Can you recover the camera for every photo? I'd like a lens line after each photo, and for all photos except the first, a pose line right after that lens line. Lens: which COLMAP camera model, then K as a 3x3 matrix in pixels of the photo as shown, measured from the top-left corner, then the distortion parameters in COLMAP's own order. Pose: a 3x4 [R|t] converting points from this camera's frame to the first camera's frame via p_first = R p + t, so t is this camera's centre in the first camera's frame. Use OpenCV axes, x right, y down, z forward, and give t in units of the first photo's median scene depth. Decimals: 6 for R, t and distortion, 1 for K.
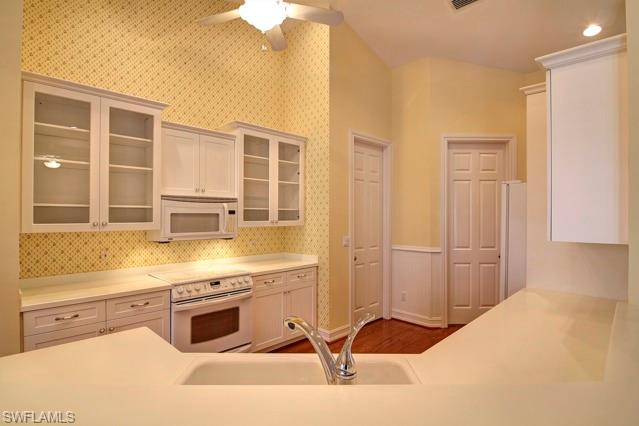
lens RADIAL K [[327.0, 0, 317.7], [0, 327.0, 214.5], [0, 0, 1]] dist [0.005048, 0.000134]
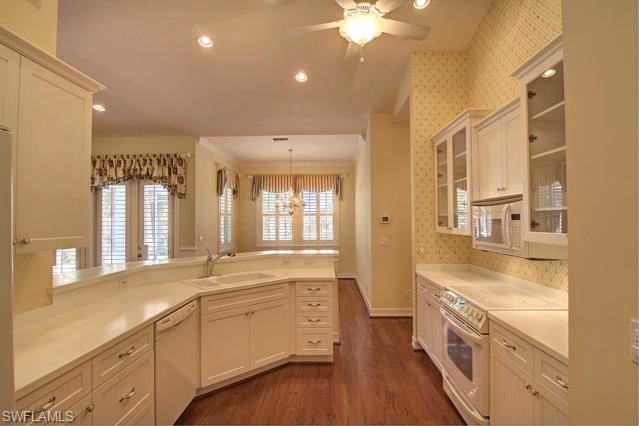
lens RADIAL K [[327.0, 0, 316.8], [0, 327.0, 216.8], [0, 0, 1]] dist [0.005048, 0.000134]
pose [[-0.738906, -0.007584, -0.673766, 0.473309], [0.009313, 0.999726, -0.021467, 0.003546], [0.673744, -0.022137, -0.738633, 1.225585]]
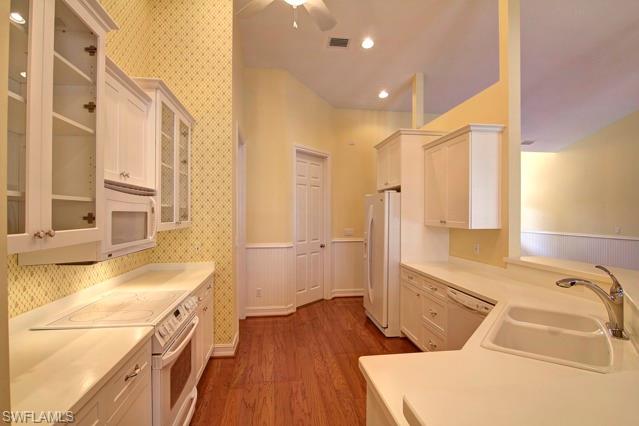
lens RADIAL K [[327.0, 0, 320.7], [0, 327.0, 211.6], [0, 0, 1]] dist [0.005048, 0.000134]
pose [[0.604564, 0.006080, 0.796533, -0.600557], [-0.005138, 0.999980, -0.003733, -0.003131], [-0.796540, -0.001836, 0.604583, 0.302305]]
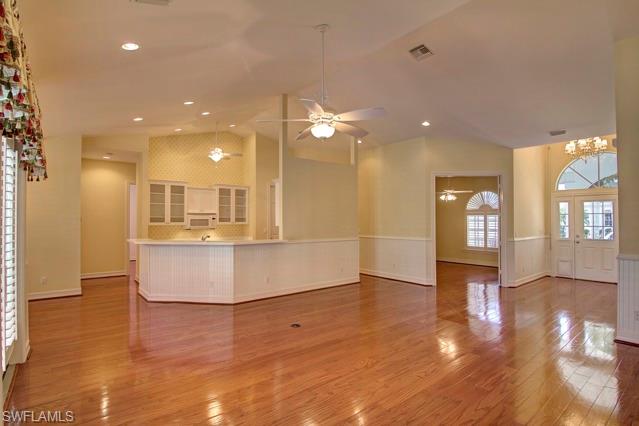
lens RADIAL K [[327.0, 0, 319.8], [0, 327.0, 218.1], [0, 0, 1]] dist [0.005048, 0.000134]
pose [[0.994176, -0.004099, -0.107695, 0.864236], [0.003699, 0.999985, -0.003918, 0.001871], [0.107709, 0.003496, 0.994176, -1.514522]]
